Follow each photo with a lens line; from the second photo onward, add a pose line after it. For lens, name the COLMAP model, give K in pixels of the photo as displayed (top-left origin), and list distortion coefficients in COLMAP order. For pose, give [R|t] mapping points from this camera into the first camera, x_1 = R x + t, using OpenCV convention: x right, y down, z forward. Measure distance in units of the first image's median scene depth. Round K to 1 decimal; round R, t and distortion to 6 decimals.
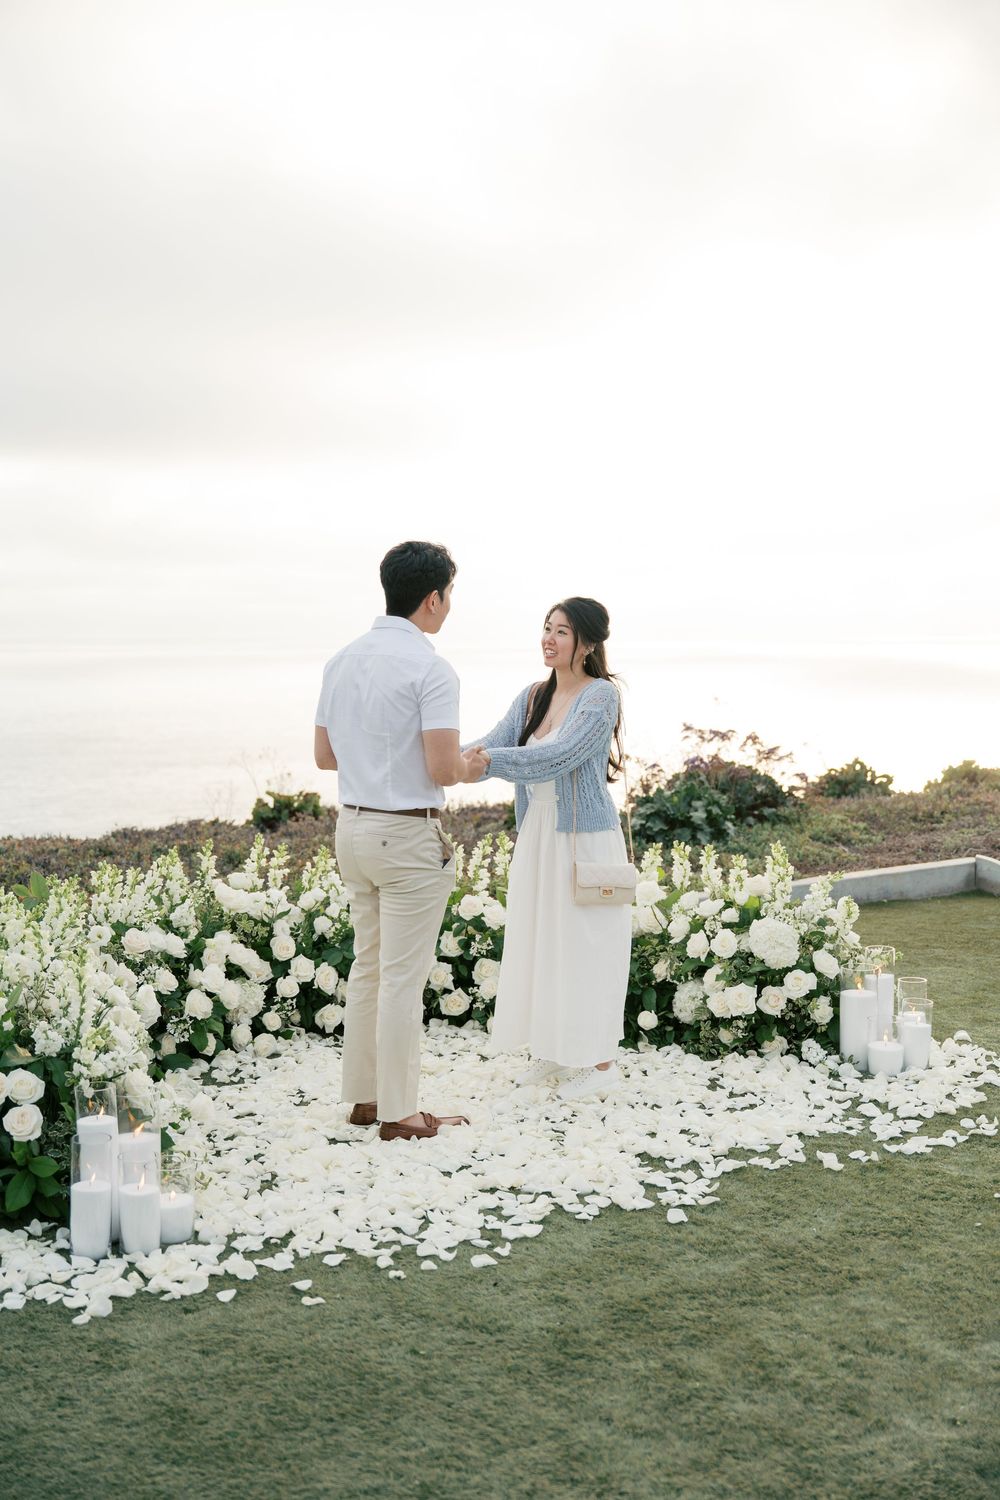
lens RADIAL K [[1892.7, 0, 500.0], [0, 1892.7, 750.0], [0, 0, 1]] dist [-0.018037, 0.003478]
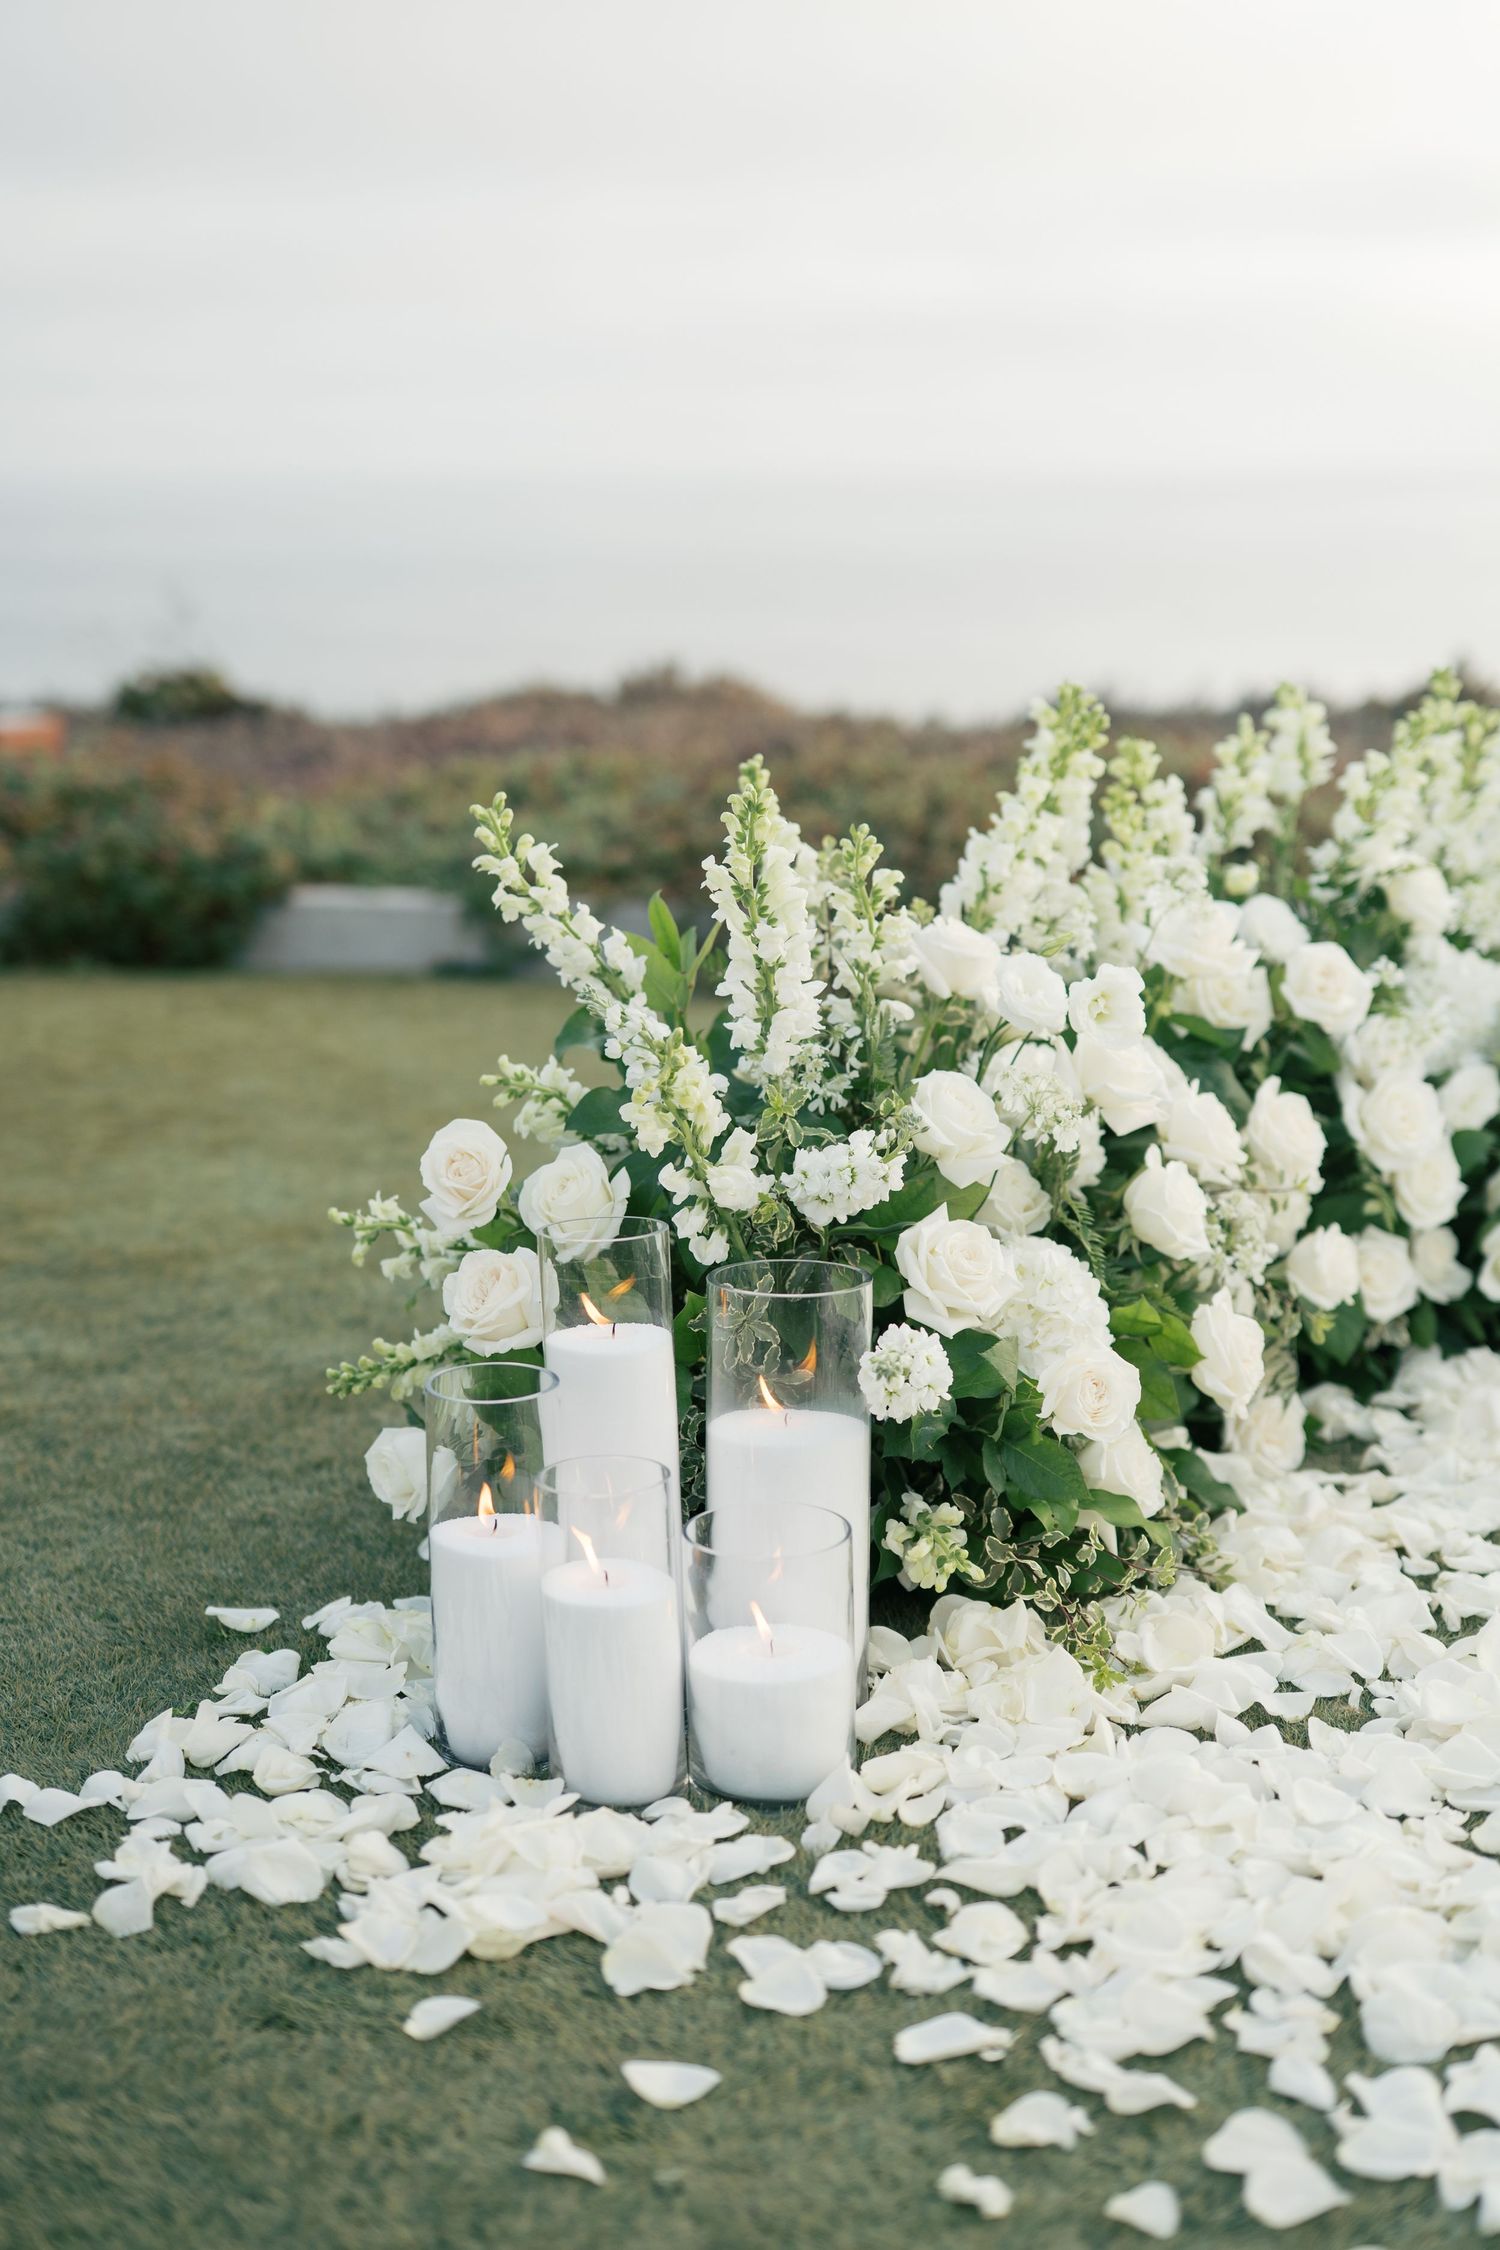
lens RADIAL K [[3420.9, 0, 750.0], [0, 3420.9, 1125.0], [0, 0, 1]] dist [-0.004104, 0.033075]
pose [[0.583896, 0.153573, -0.797170, 0.171240], [-0.044475, 0.986521, 0.157475, 0.050444], [0.810609, -0.056495, 0.582856, 0.488863]]
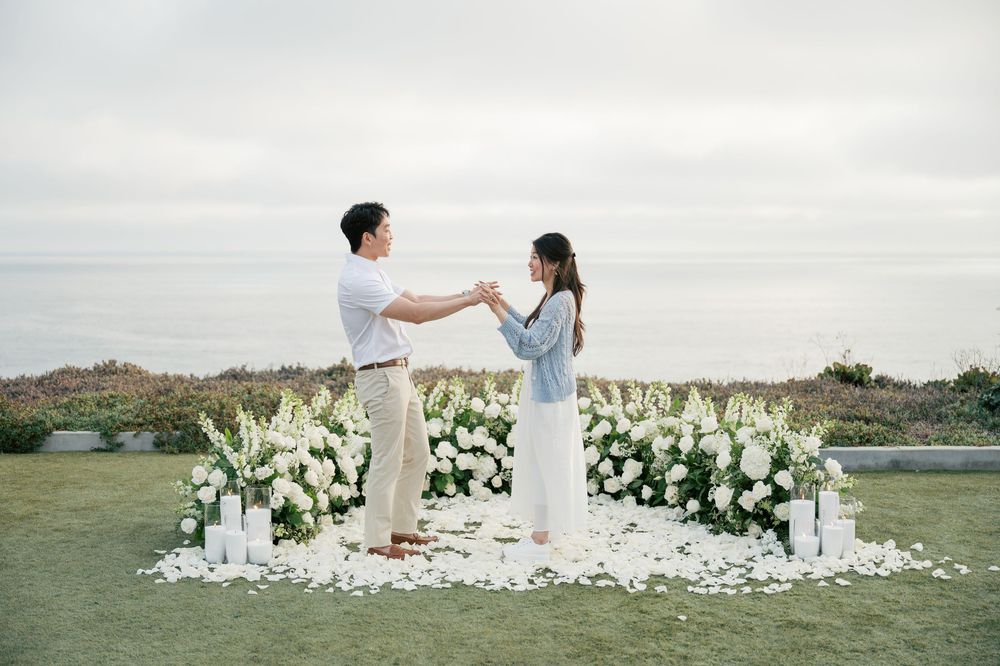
lens RADIAL K [[1428.0, 0, 500.0], [0, 1428.0, 333.0], [0, 0, 1]] dist [-0.005097, 0.020588]
pose [[0.810590, 0.042781, -0.584050, 0.622967], [-0.043571, 0.998970, 0.012702, -0.005718], [0.583992, 0.015151, 0.811618, -0.037383]]
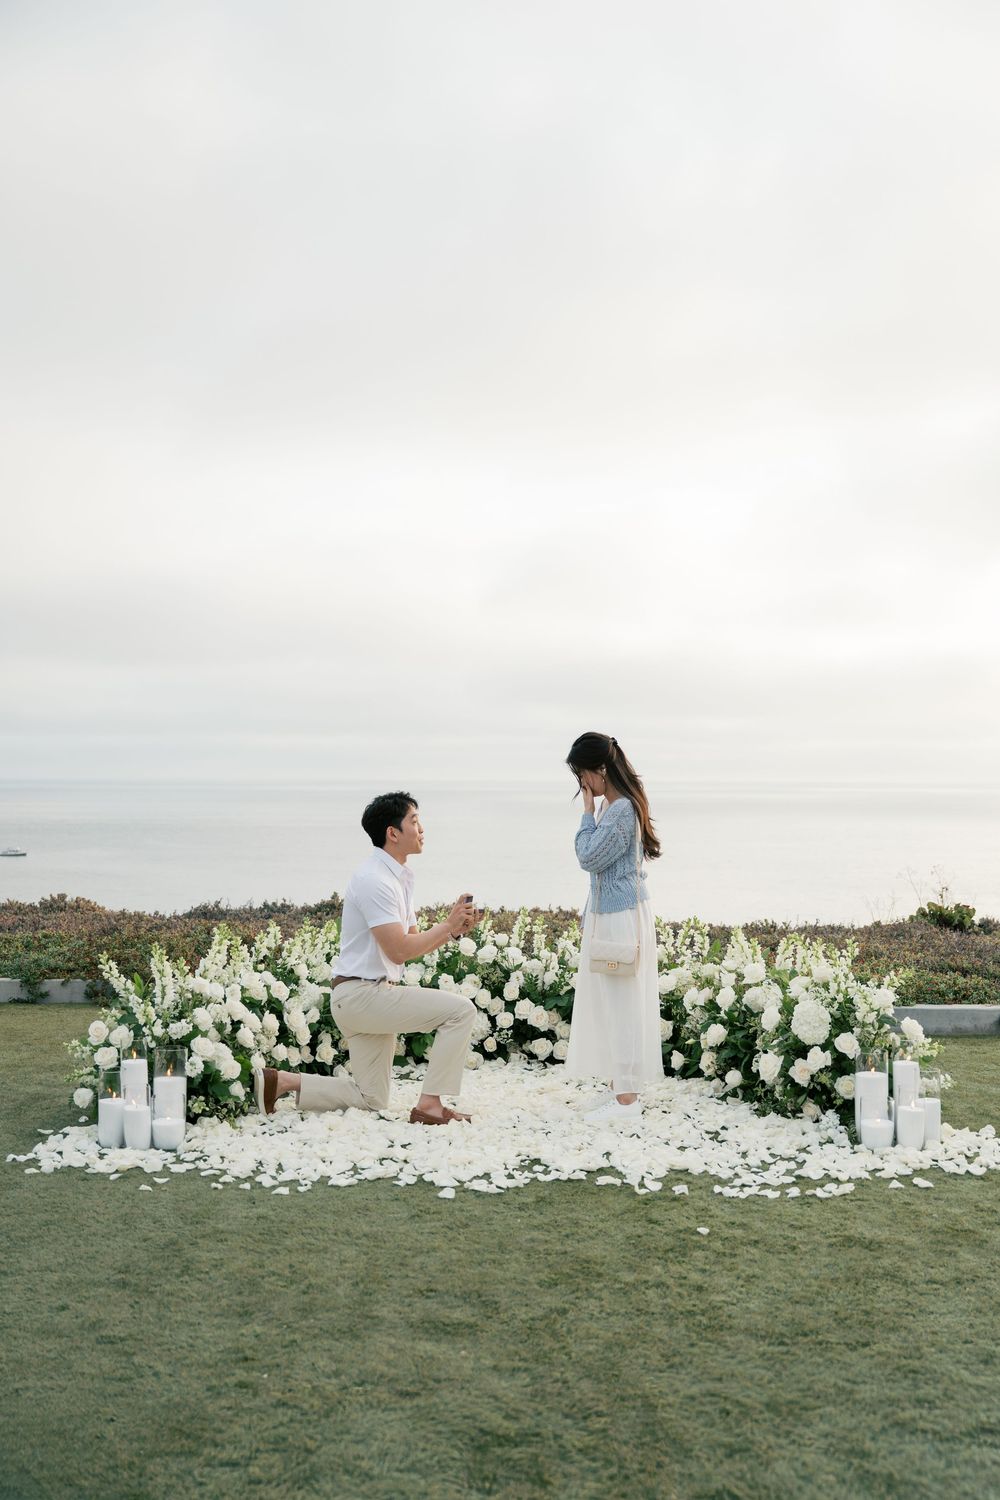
lens RADIAL K [[1614.4, 0, 507.6], [0, 1614.4, 736.3], [0, 0, 1]] dist [0.000377, -0.004328]
pose [[0.790756, -0.004952, -0.612112, 0.592922], [-0.048530, 0.996313, -0.070754, 0.005943], [0.610205, 0.085654, 0.787600, 0.085592]]
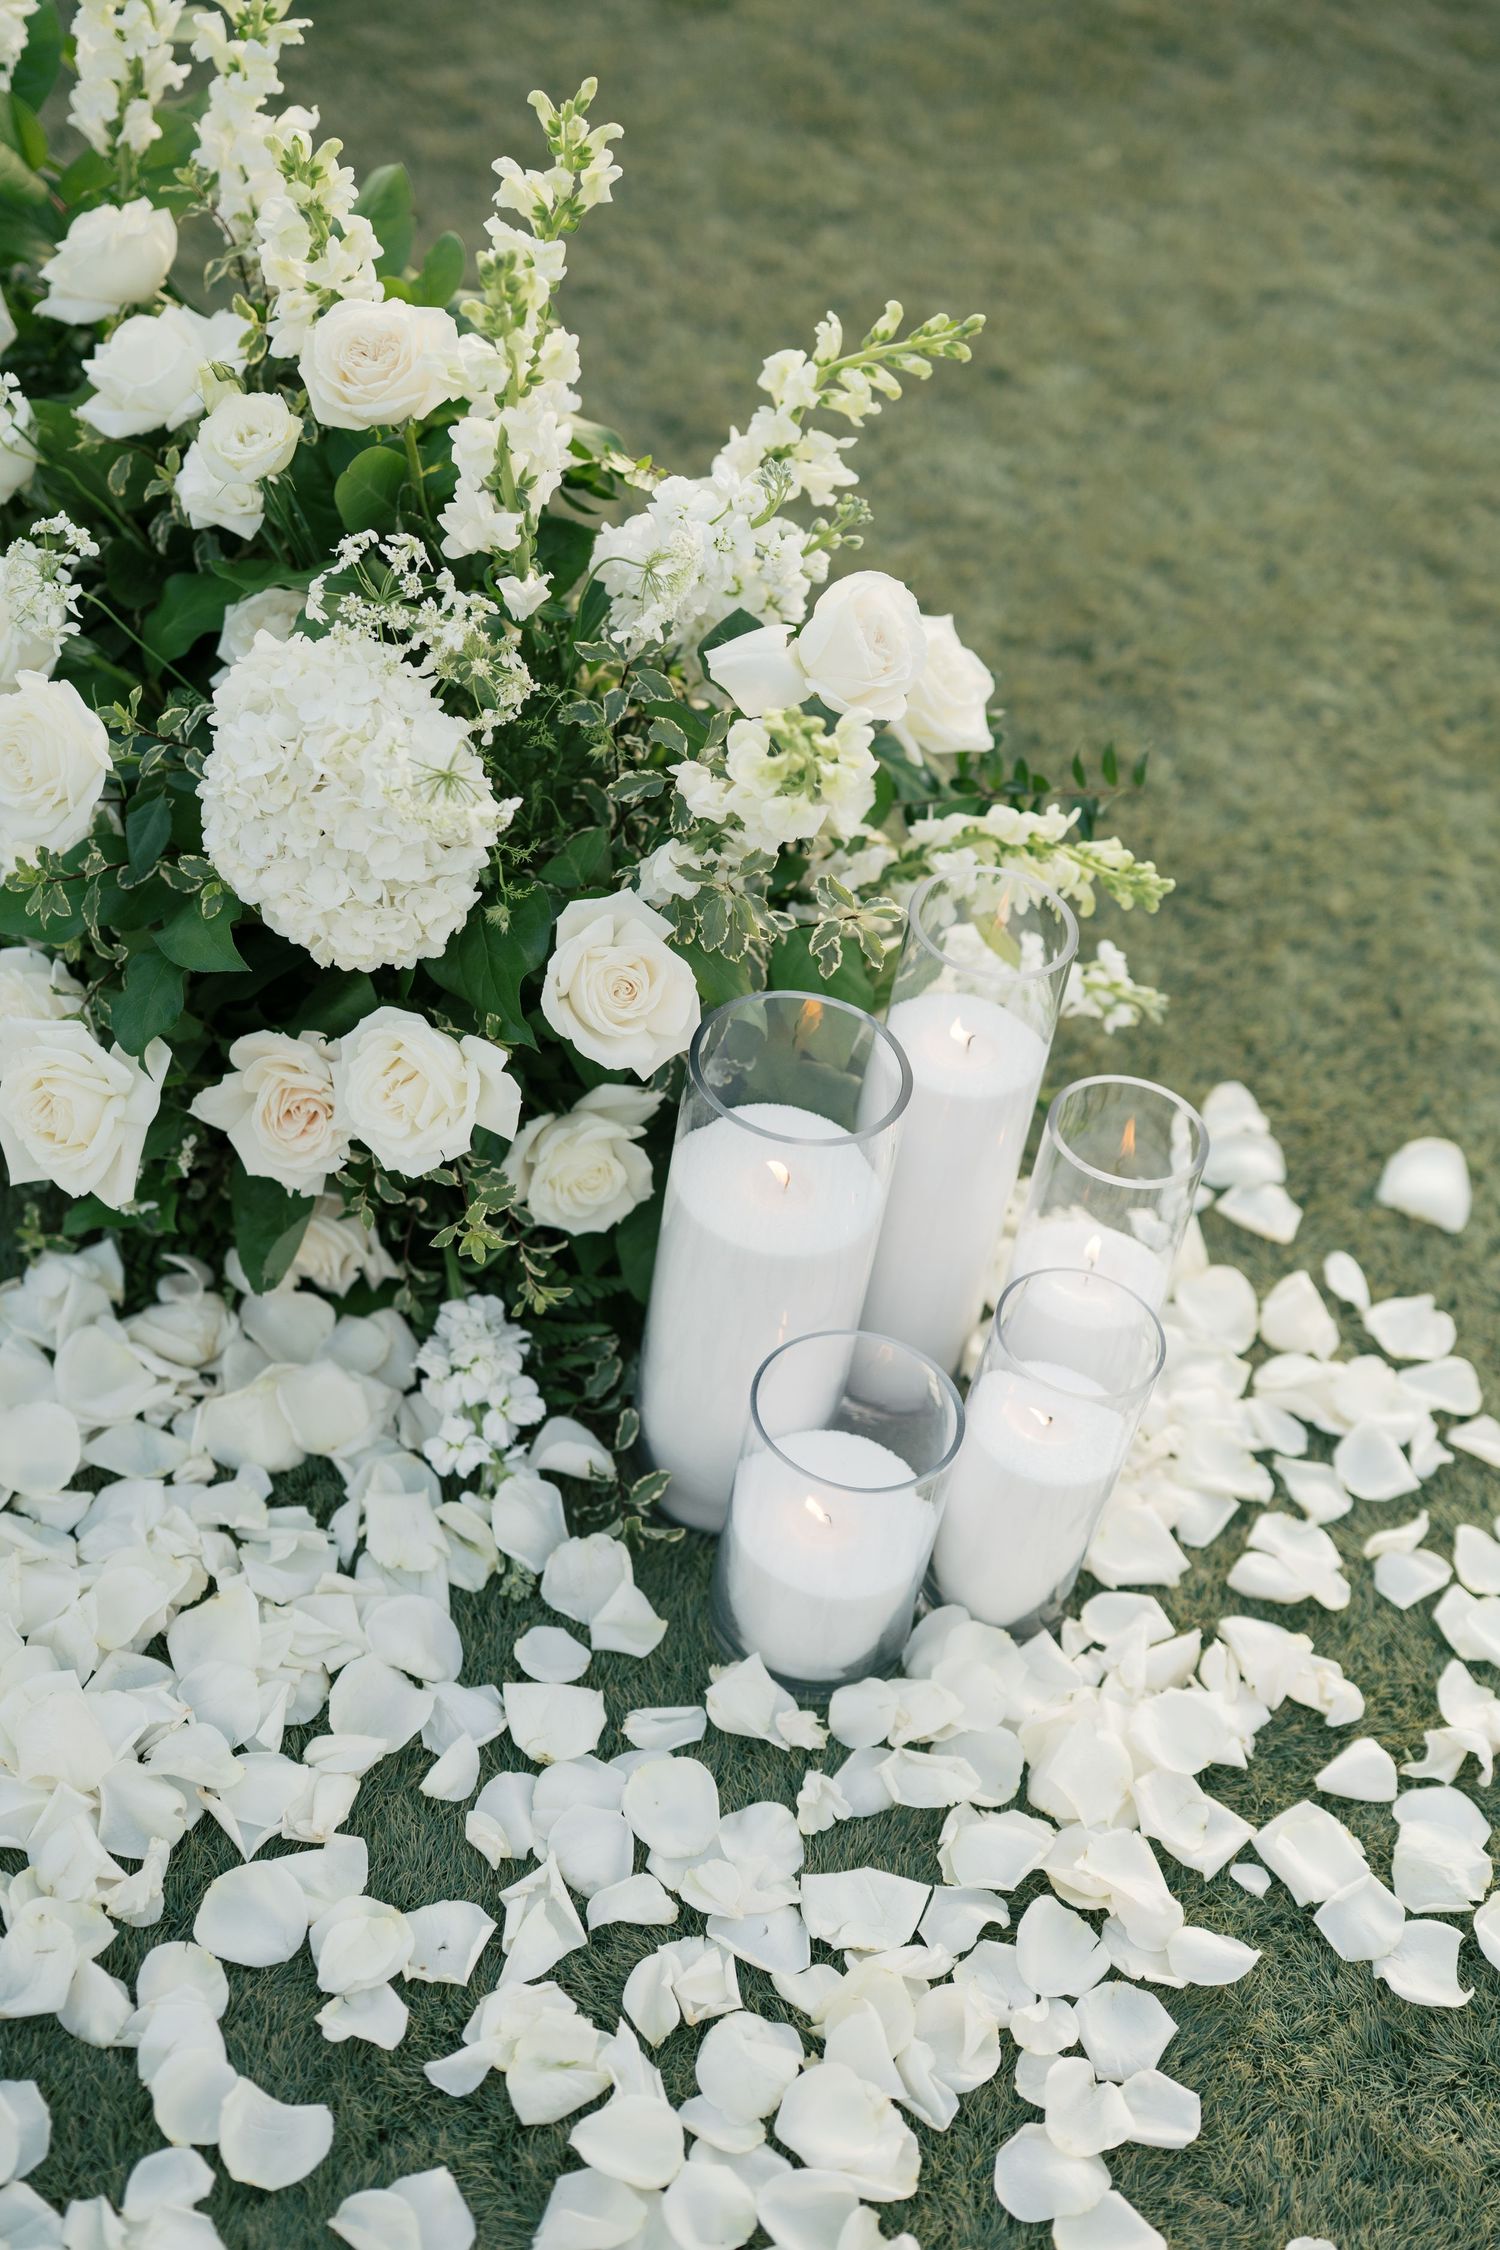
lens RADIAL K [[3420.9, 0, 750.0], [0, 3420.9, 1125.0], [0, 0, 1]] dist [-0.004104, 0.033075]
pose [[0.976357, 0.211952, -0.042477, 0.194120], [-0.138385, 0.763813, 0.630428, -0.068743], [0.166065, -0.609644, 0.775085, 0.739089]]
